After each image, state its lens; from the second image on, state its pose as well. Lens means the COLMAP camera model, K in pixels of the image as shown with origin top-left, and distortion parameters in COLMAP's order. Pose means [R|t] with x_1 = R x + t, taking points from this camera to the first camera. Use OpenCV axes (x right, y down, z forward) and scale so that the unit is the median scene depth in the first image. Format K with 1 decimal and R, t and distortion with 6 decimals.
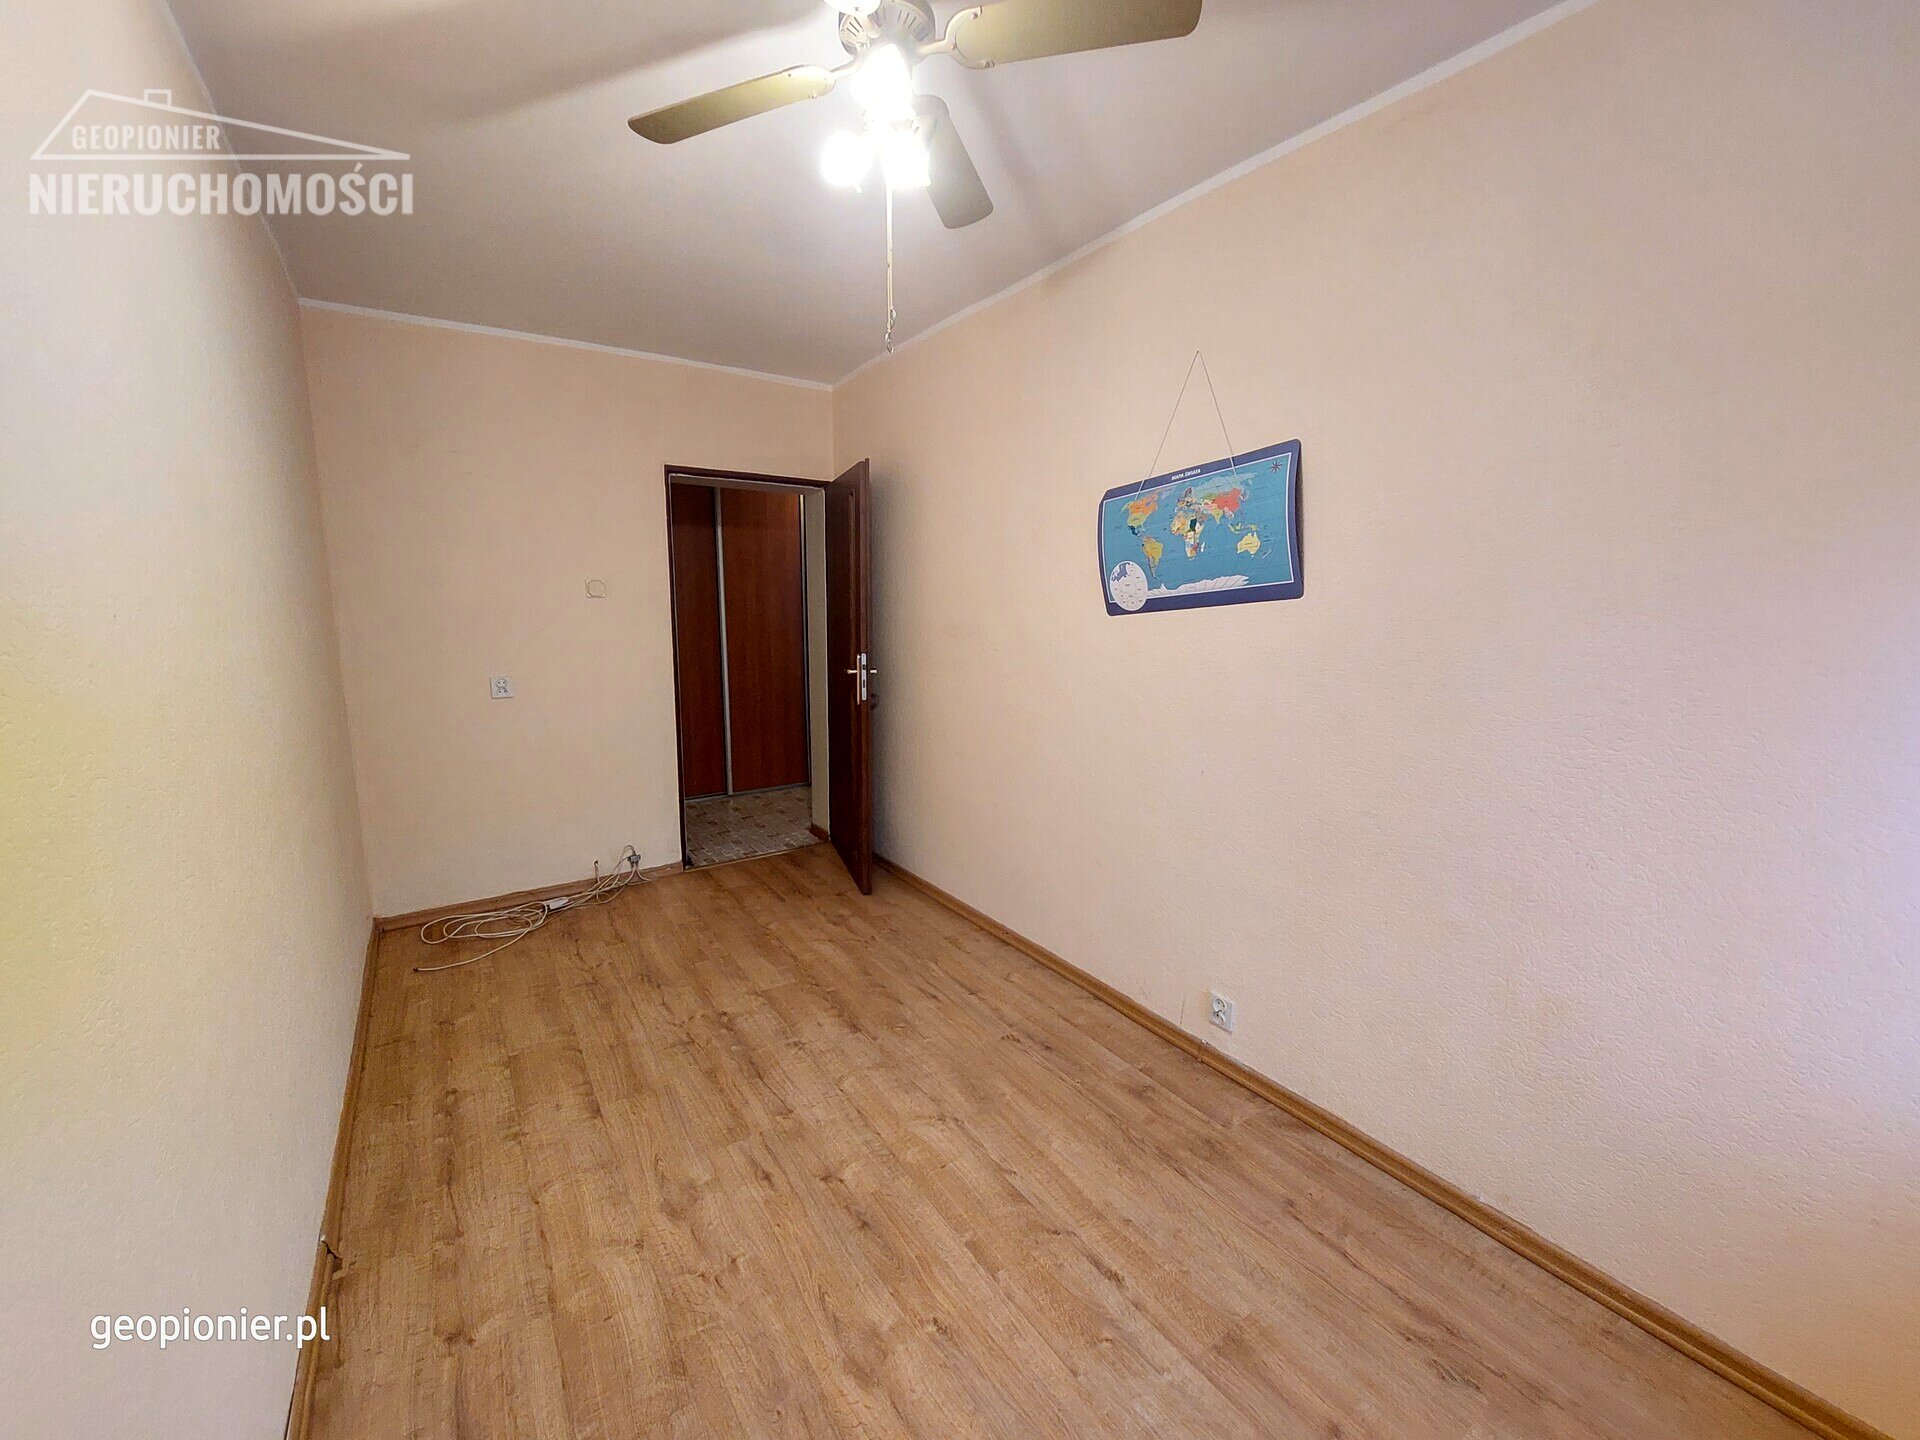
lens RADIAL K [[775.1, 0, 971.4], [0, 775.1, 719.5], [0, 0, 1]] dist [-0.007408, -0.000739]
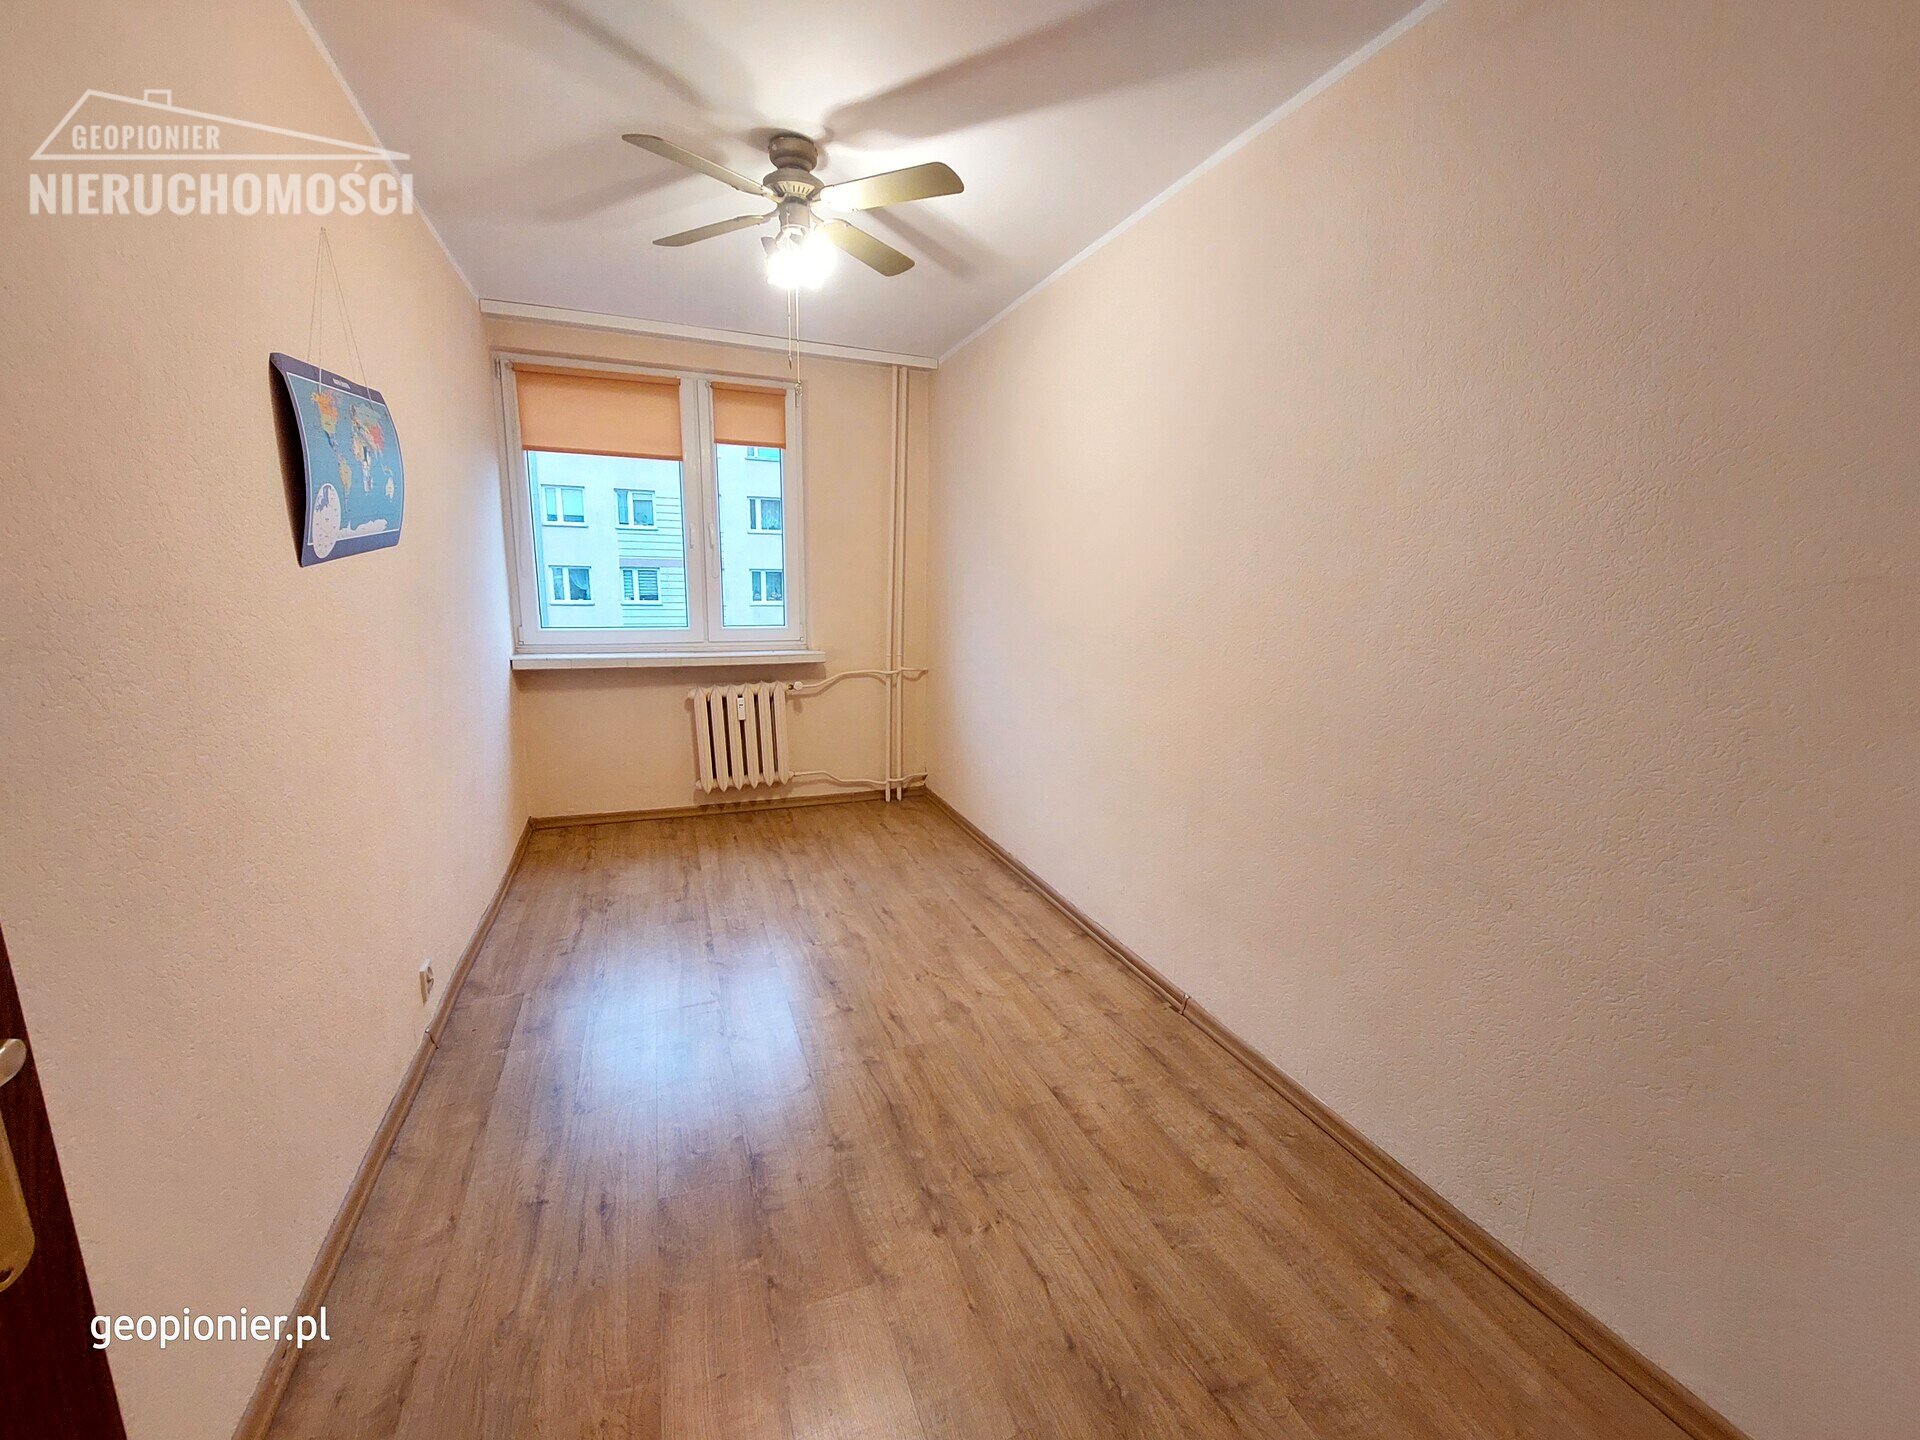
lens RADIAL K [[775.1, 0, 954.4], [0, 775.1, 710.7], [0, 0, 1]] dist [-0.007408, -0.000739]
pose [[-0.971475, -0.058048, 0.229927, -0.529293], [0.021047, 0.944645, 0.327418, -0.244772], [-0.236205, 0.322918, -0.916478, 1.674324]]
